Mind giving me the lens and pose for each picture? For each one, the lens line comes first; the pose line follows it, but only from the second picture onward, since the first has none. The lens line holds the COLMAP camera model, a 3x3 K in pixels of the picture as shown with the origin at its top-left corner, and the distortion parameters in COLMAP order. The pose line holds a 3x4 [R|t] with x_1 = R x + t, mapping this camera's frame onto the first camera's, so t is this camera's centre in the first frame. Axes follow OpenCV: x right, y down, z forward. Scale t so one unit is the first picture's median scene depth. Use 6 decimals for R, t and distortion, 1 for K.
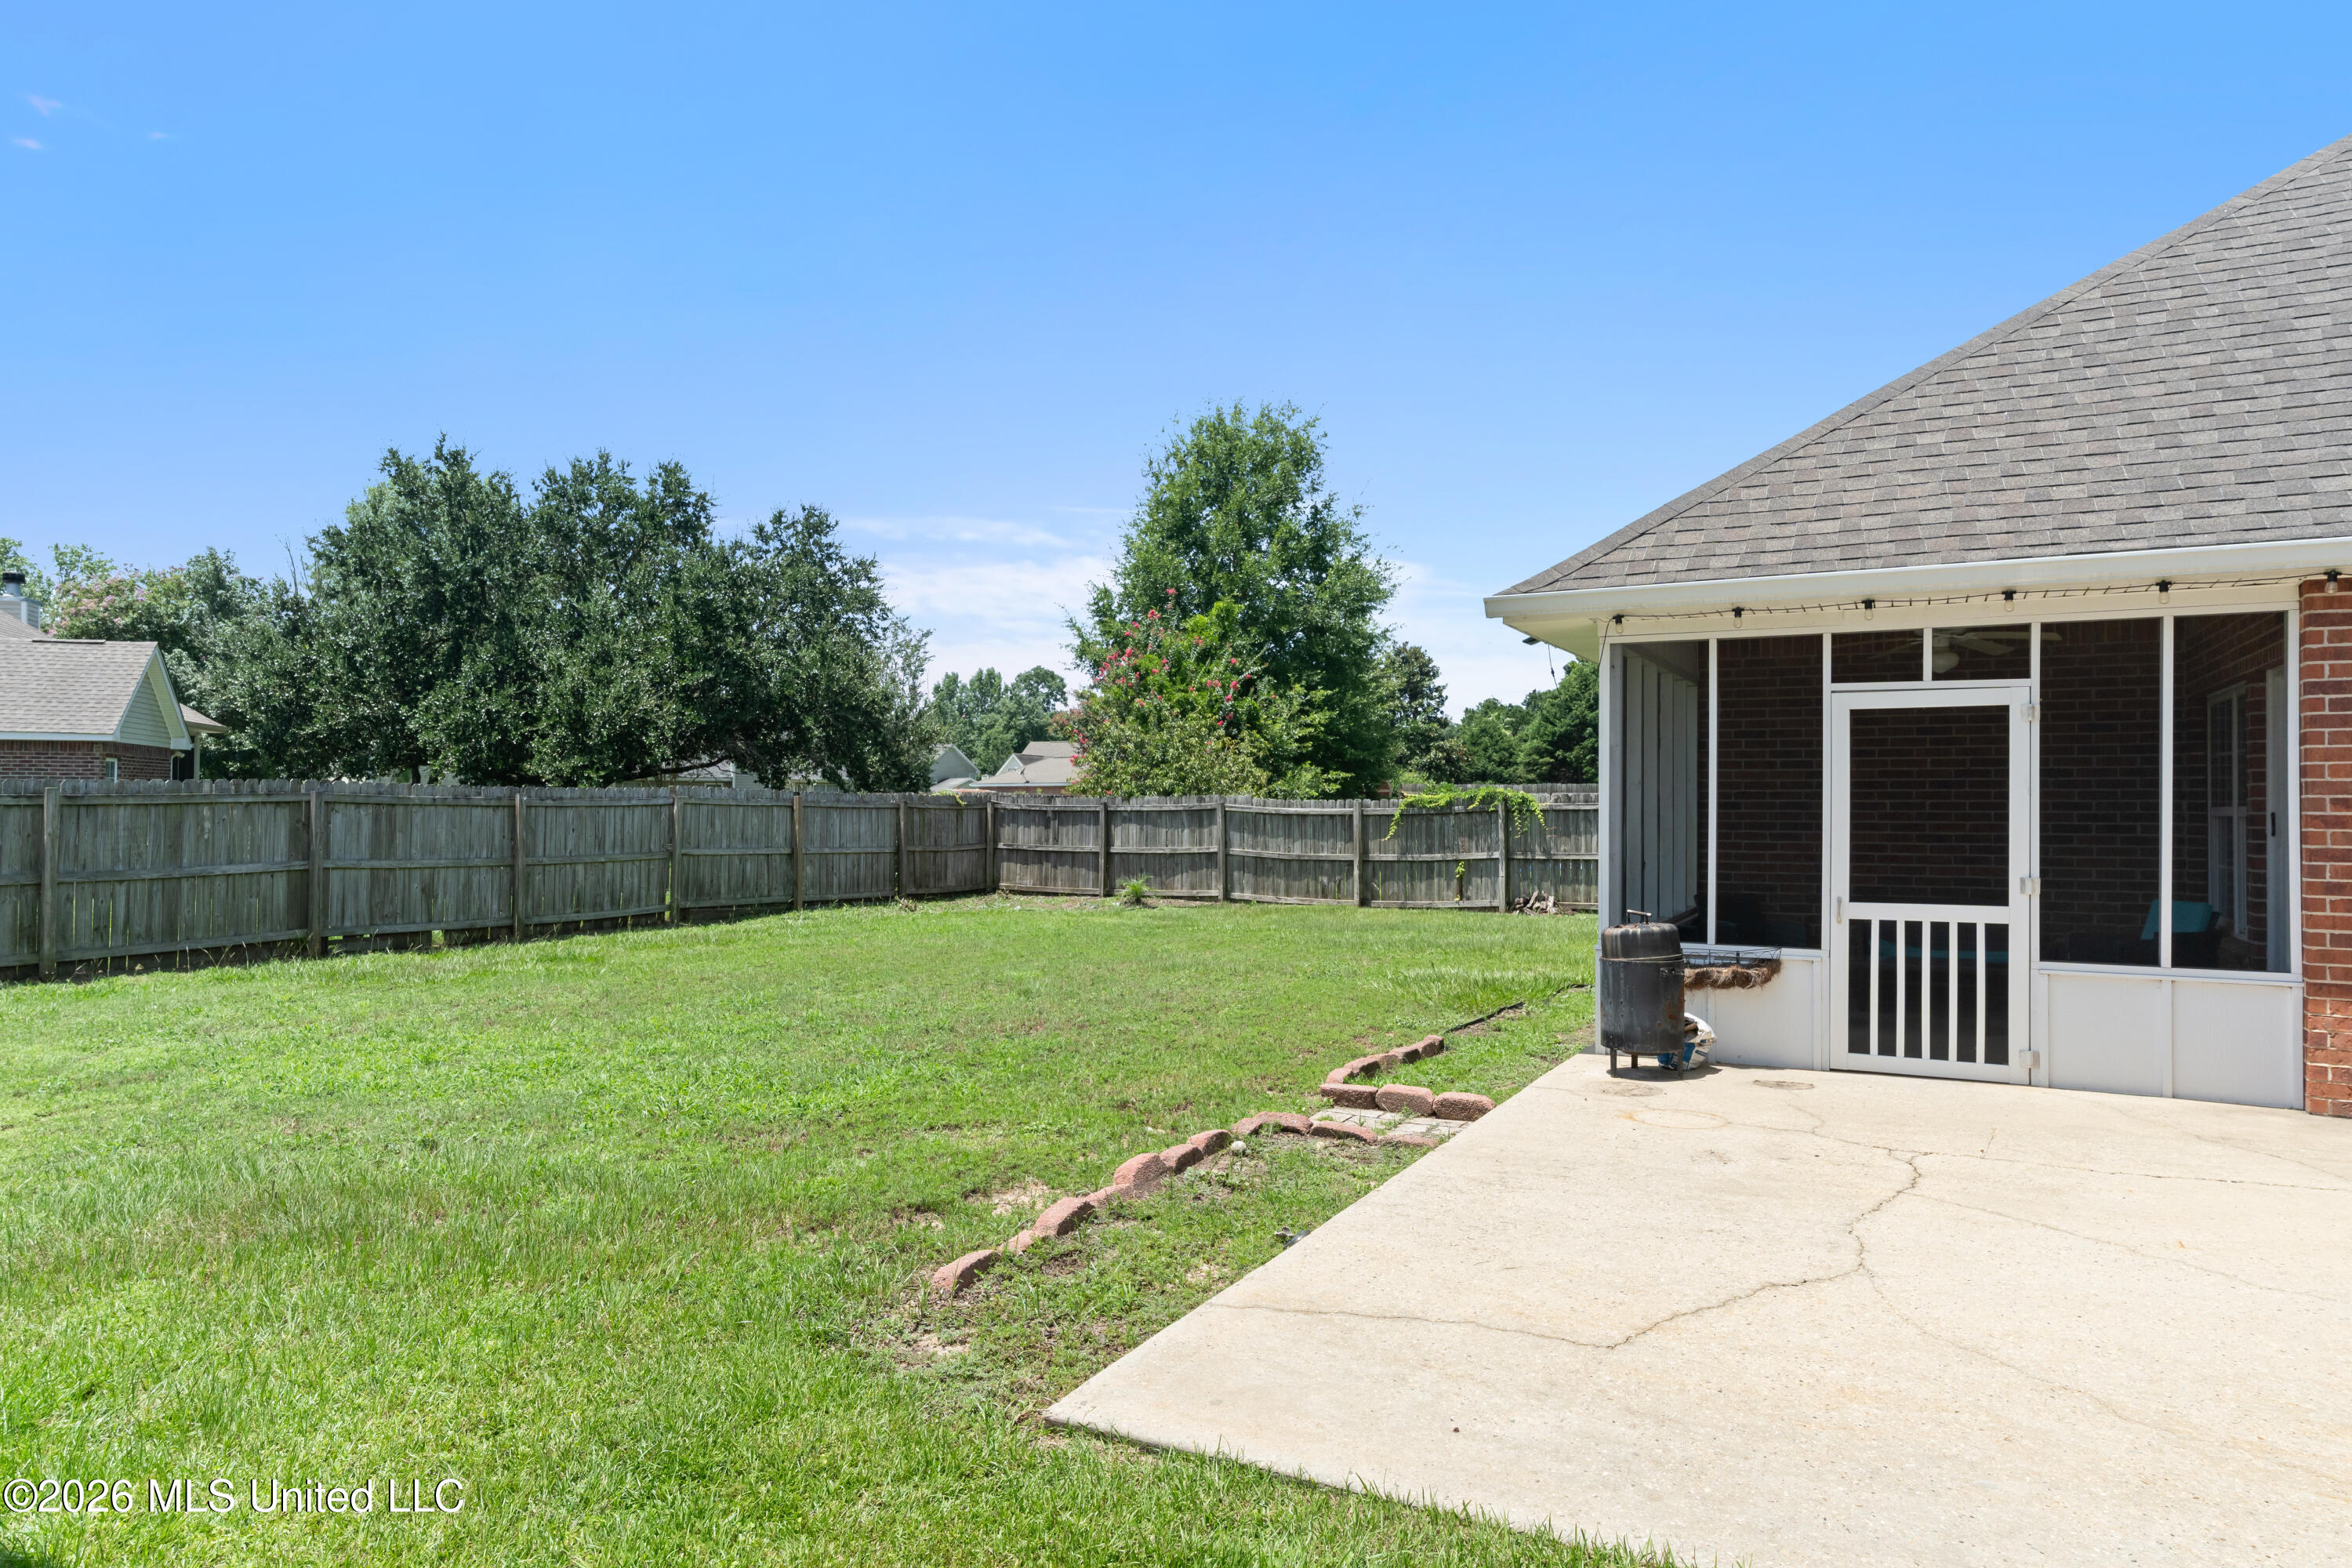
lens RADIAL K [[1394.8, 0, 1176.2], [0, 1394.8, 791.7], [0, 0, 1]] dist [0.003993, 0.000935]
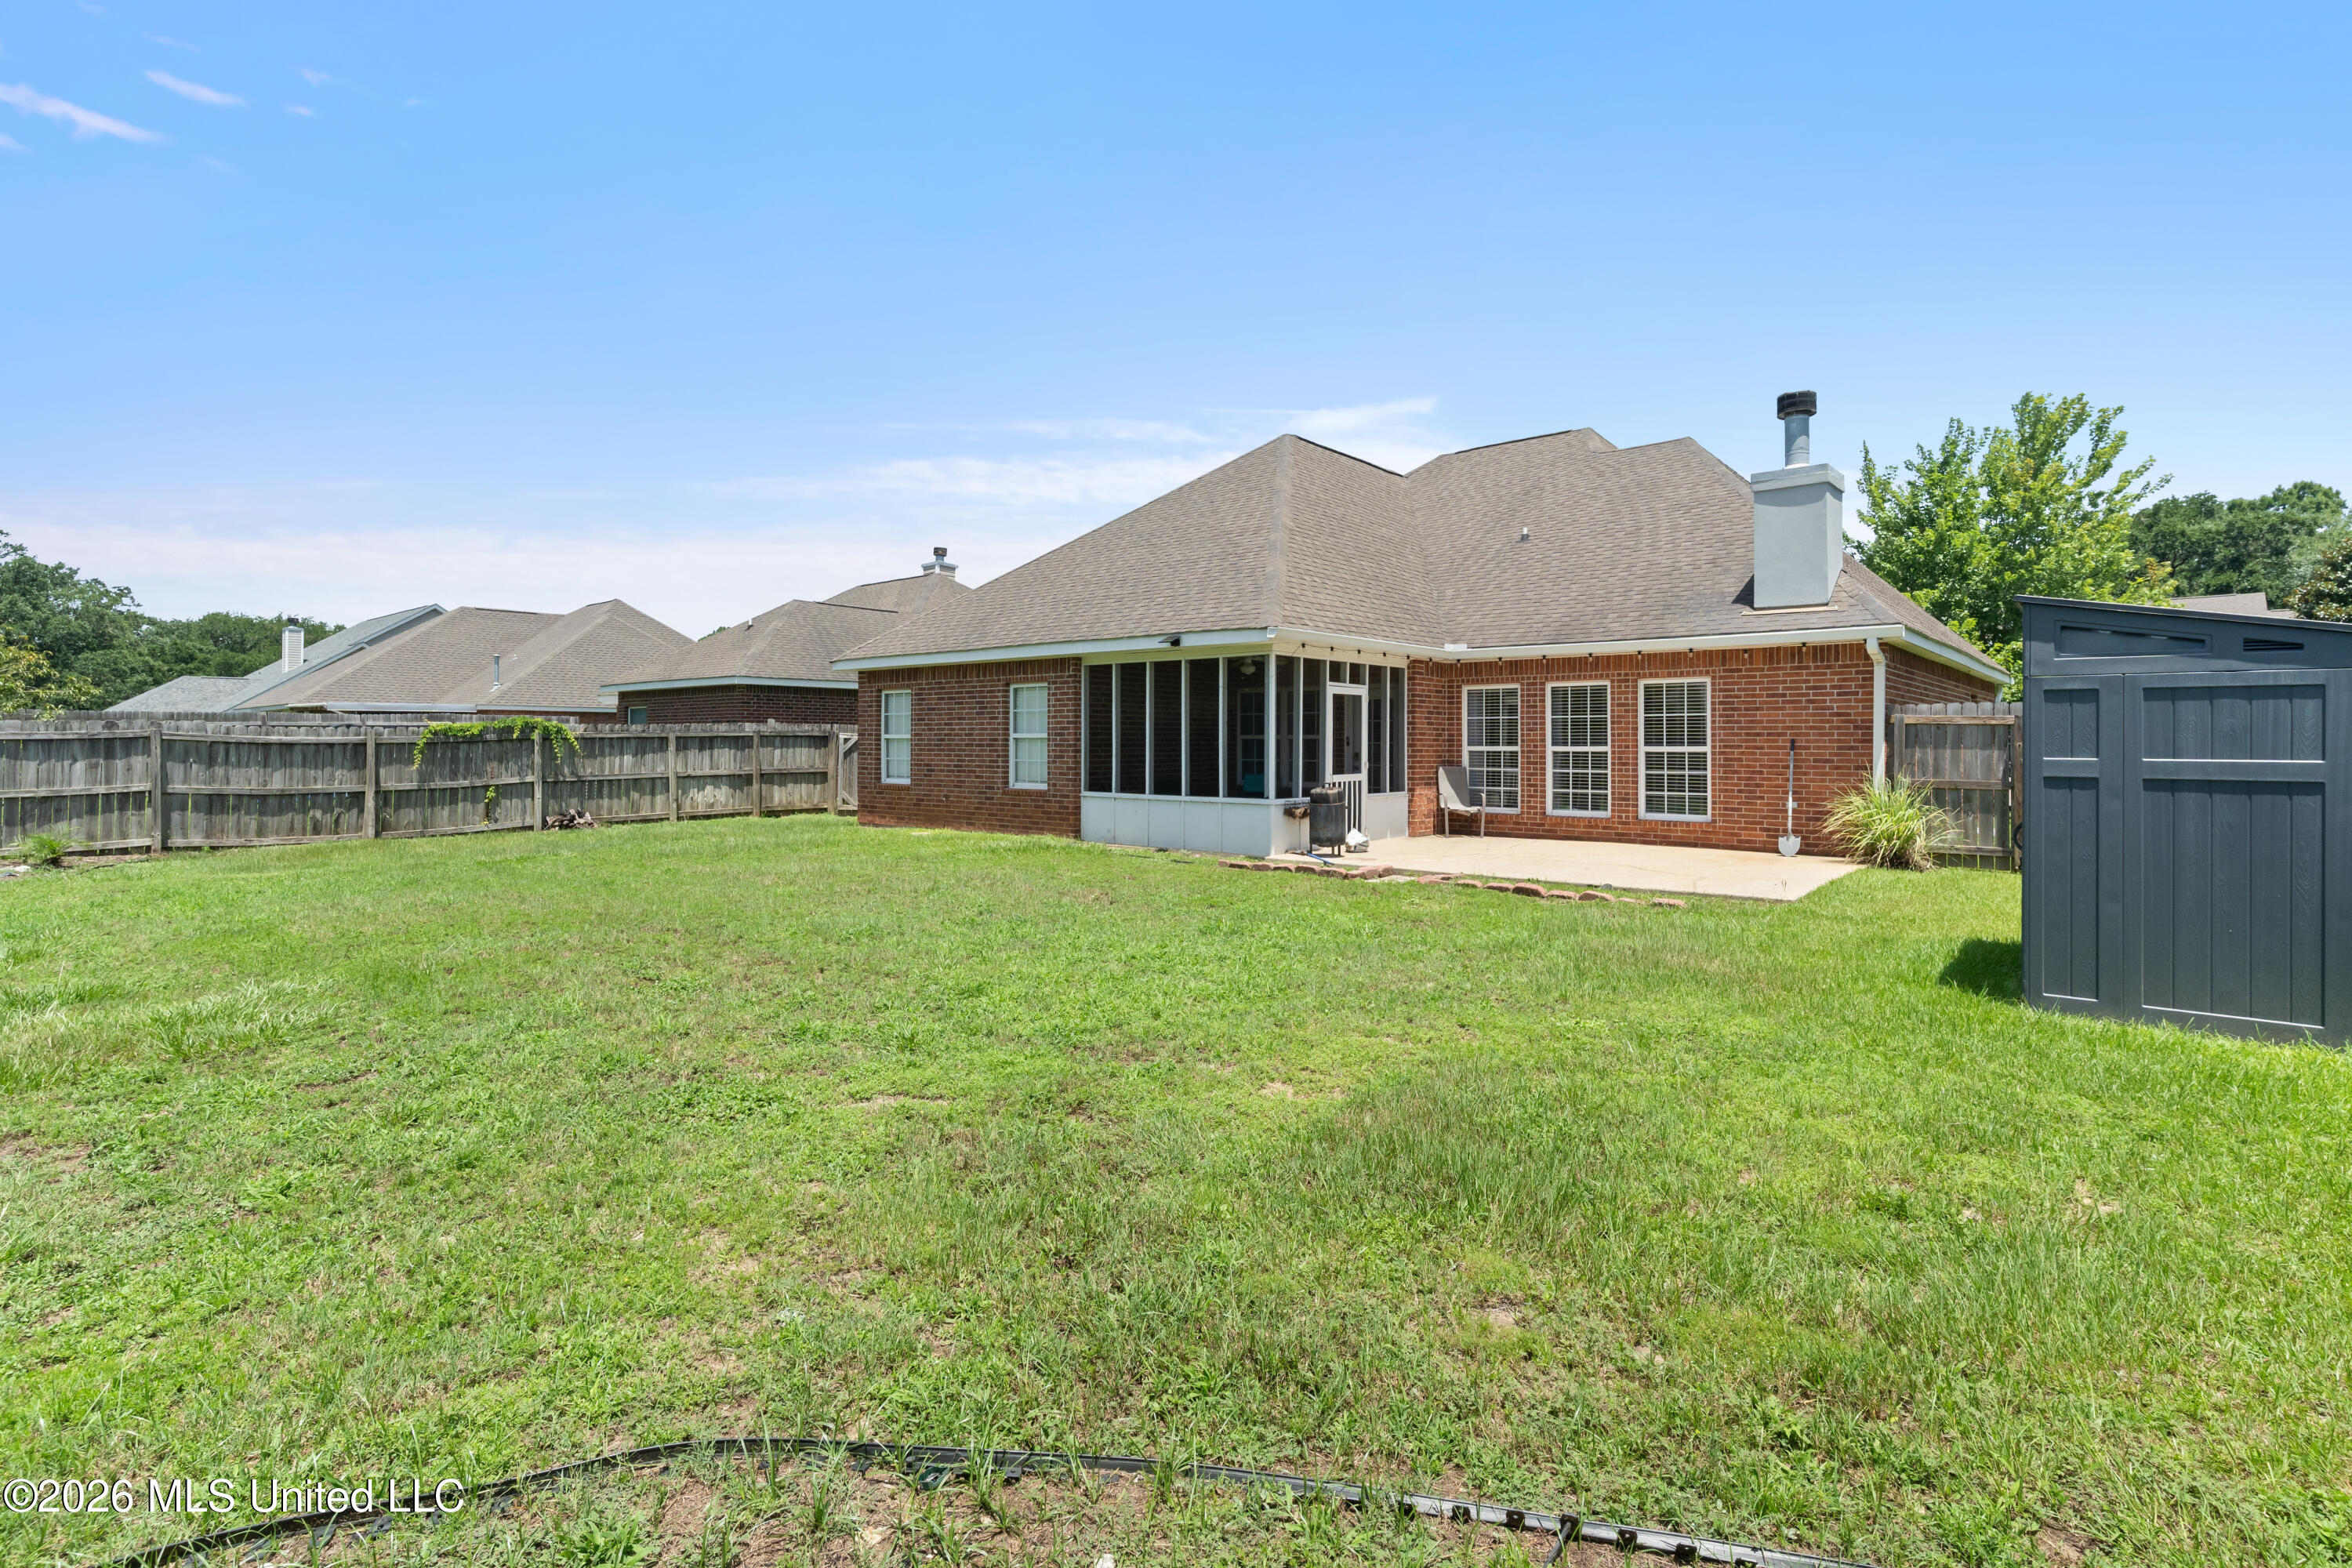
lens RADIAL K [[1142.7, 0, 1163.3], [0, 1142.7, 768.0], [0, 0, 1]] dist [-0.001604, 0.000467]
pose [[0.210819, -0.026051, 0.977178, -0.534747], [-0.011003, 0.999518, 0.029021, 0.005375], [-0.977463, -0.016870, 0.210431, 0.315734]]
